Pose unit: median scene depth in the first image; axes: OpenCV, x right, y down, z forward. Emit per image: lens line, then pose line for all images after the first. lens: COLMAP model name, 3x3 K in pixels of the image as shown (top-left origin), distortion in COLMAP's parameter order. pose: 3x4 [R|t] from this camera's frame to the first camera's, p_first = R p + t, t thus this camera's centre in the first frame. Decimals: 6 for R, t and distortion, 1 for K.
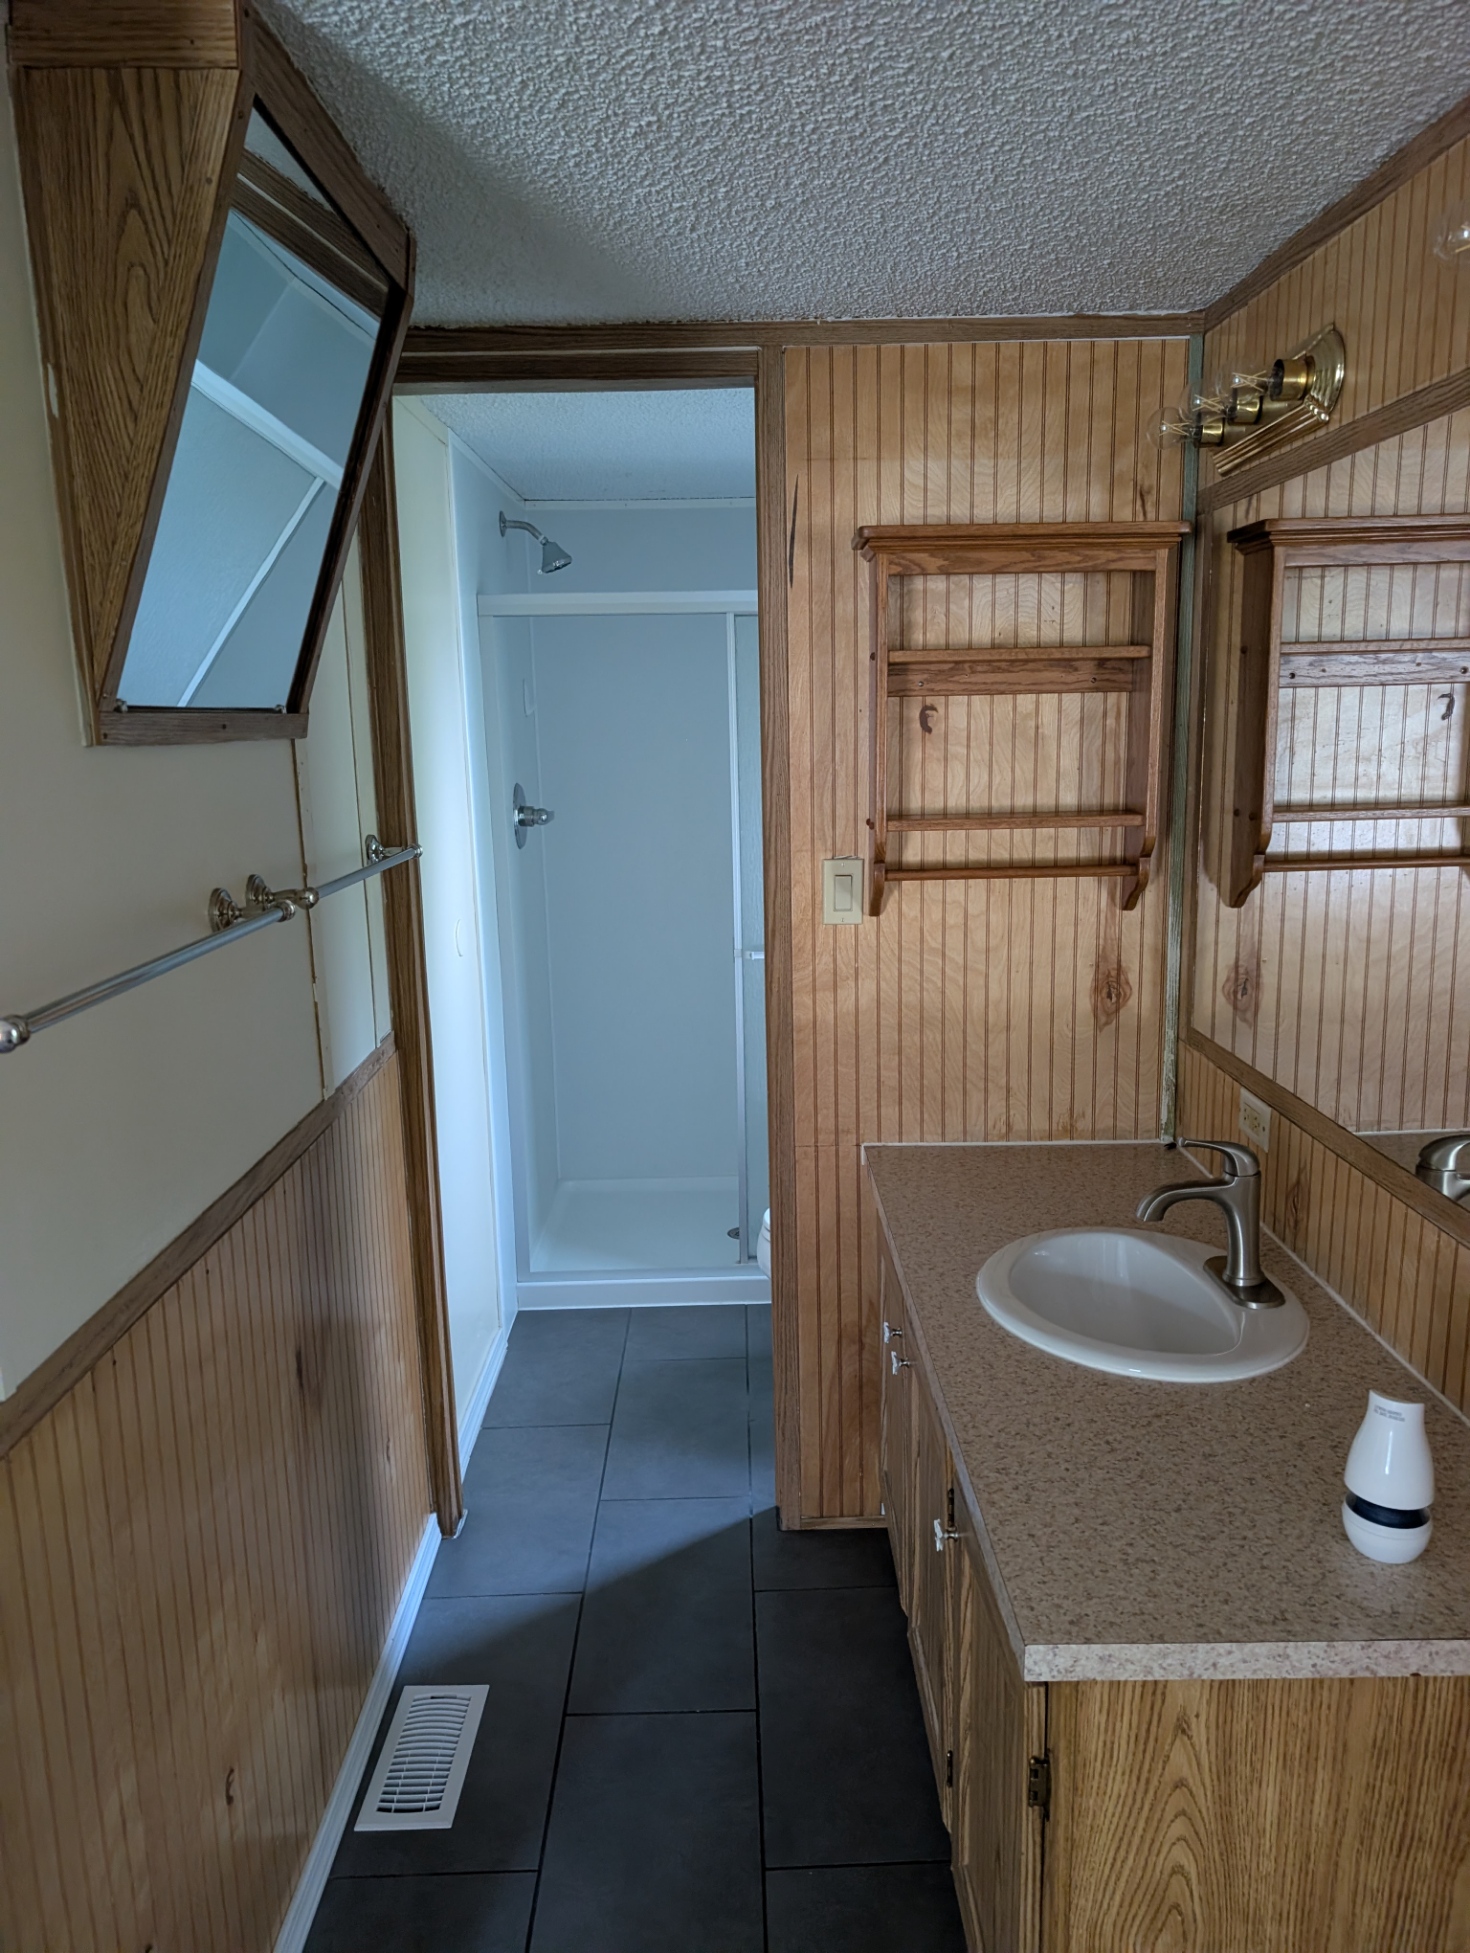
lens RADIAL K [[1388.7, 0, 736.3], [0, 1388.7, 978.6], [0, 0, 1]] dist [0.000743, 0.000088]
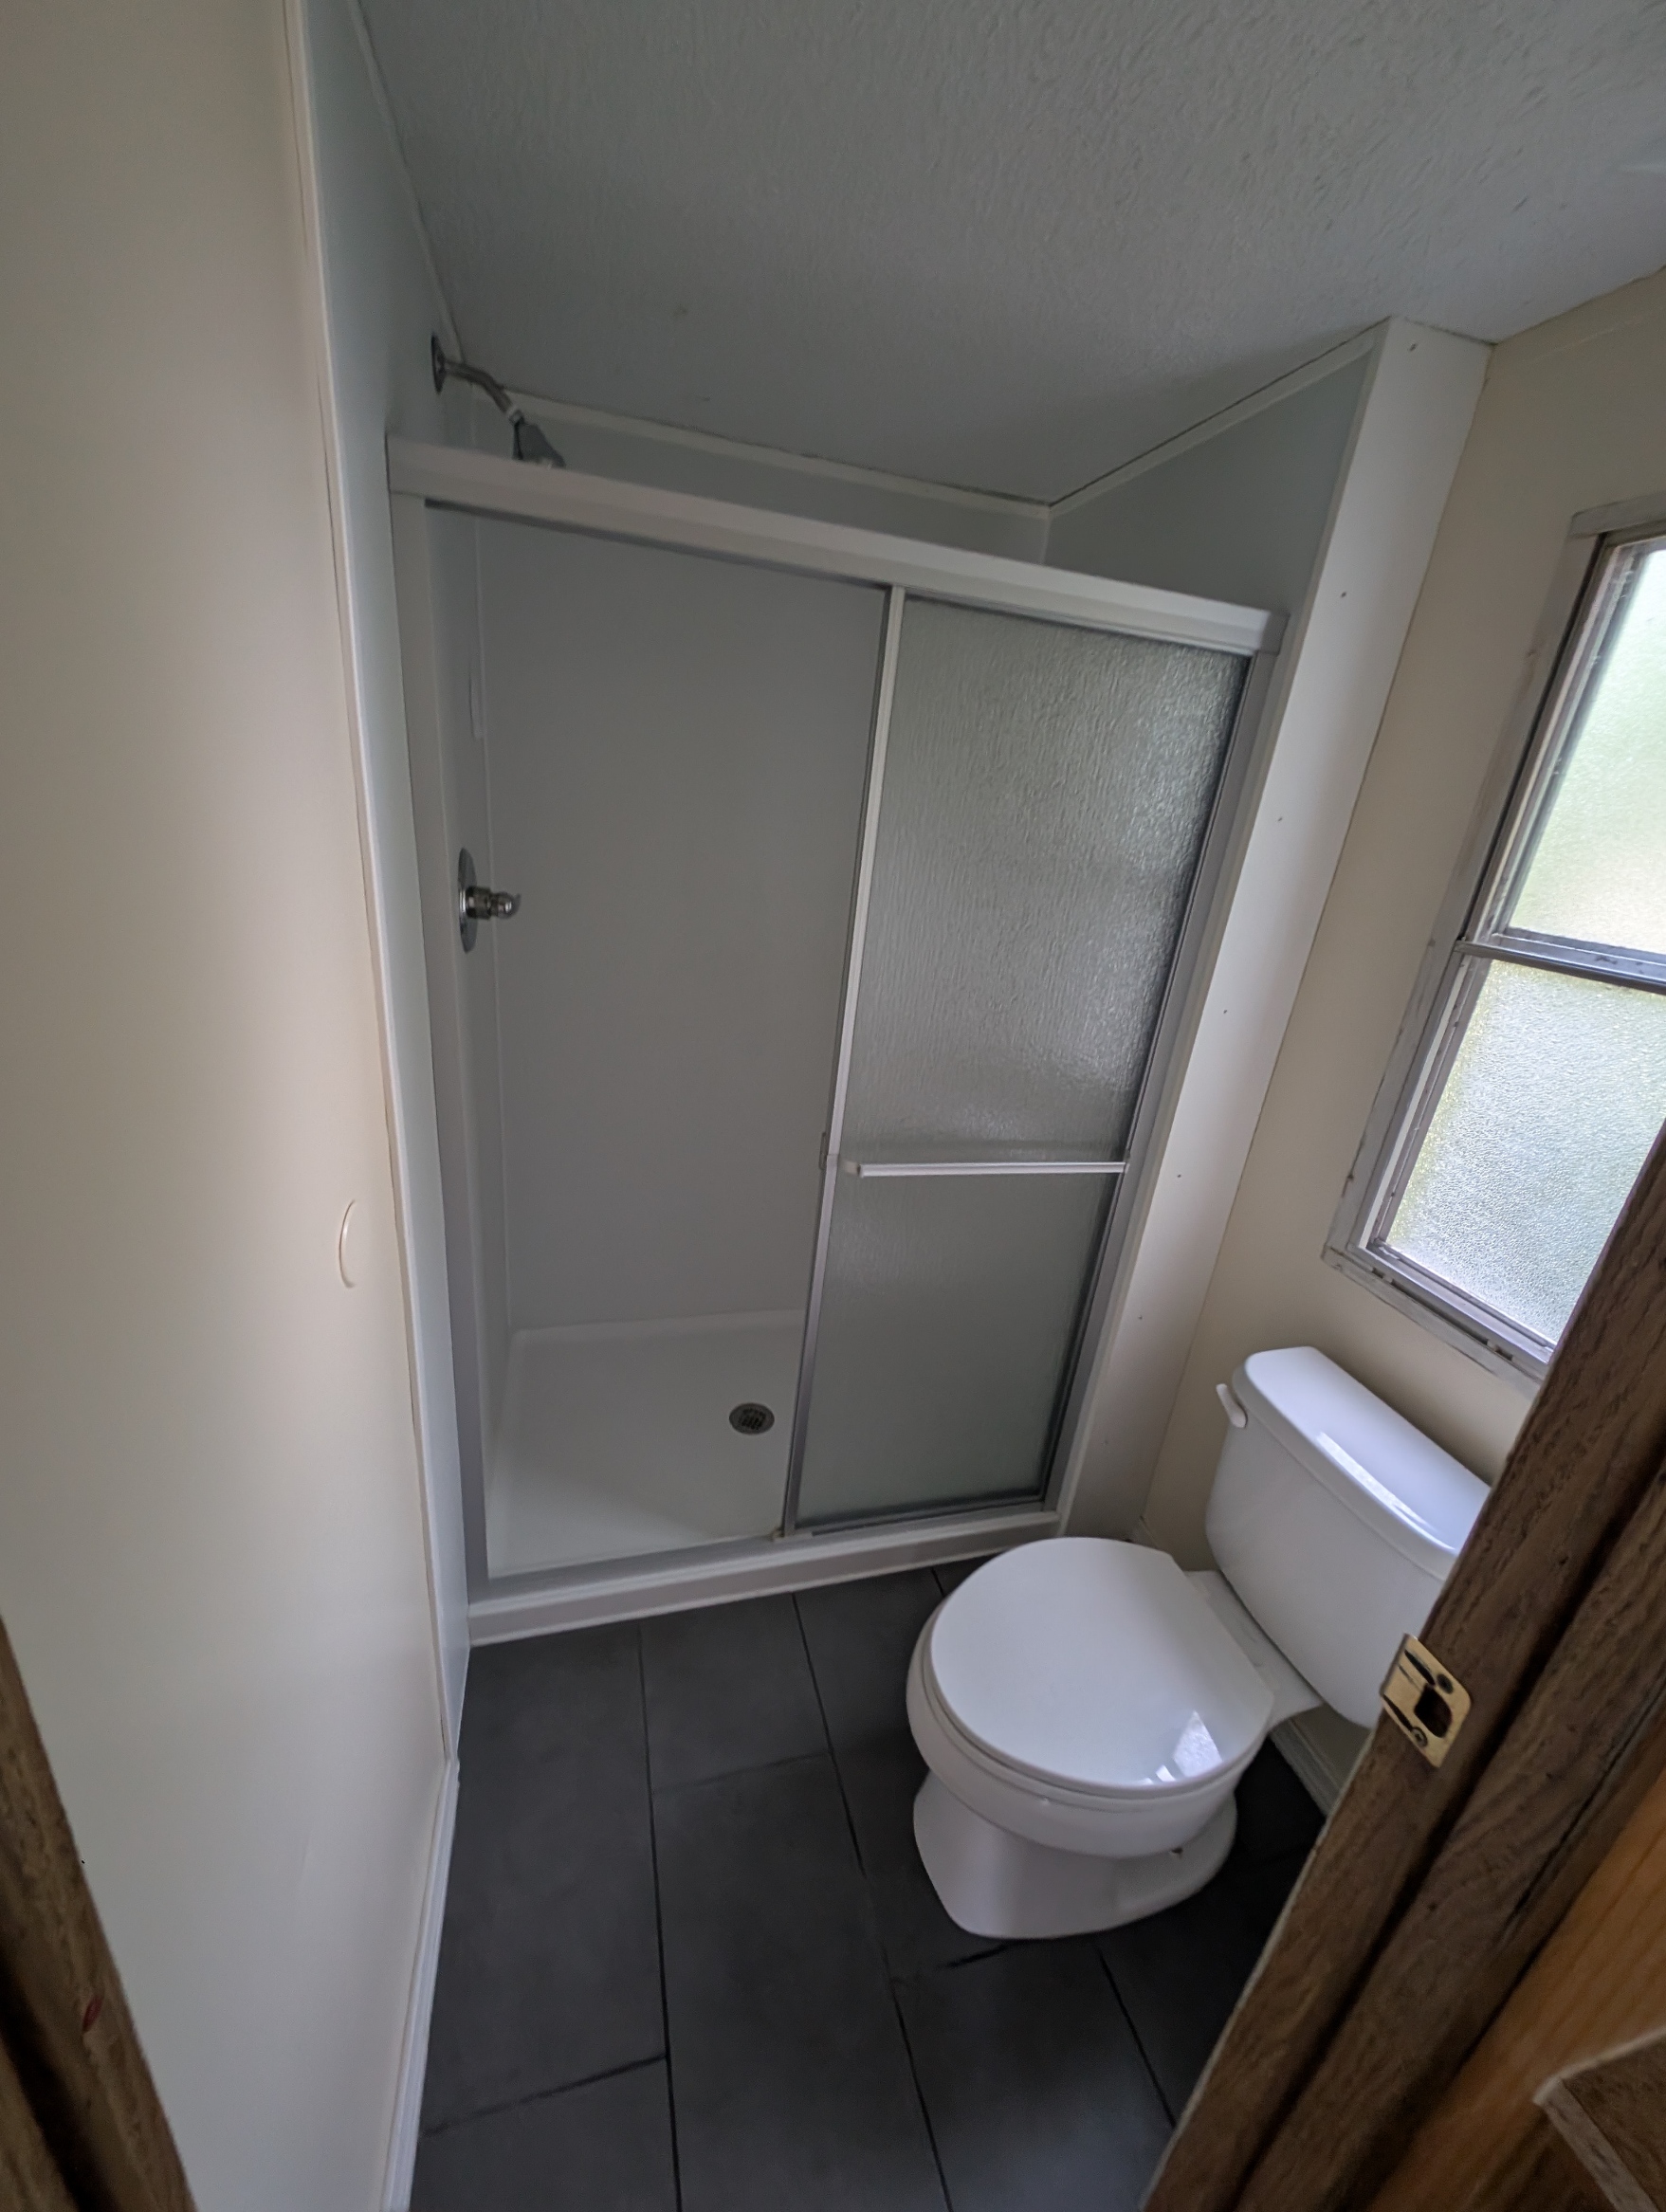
lens RADIAL K [[854.7, 0, 831.5], [0, 854.7, 1104.0], [0, 0, 1]] dist [0.000008, -0.000038]
pose [[0.958698, 0.020971, 0.283652, -0.105463], [-0.069003, 0.984634, 0.160422, -0.100582], [-0.275929, -0.173369, 0.945413, 0.569331]]
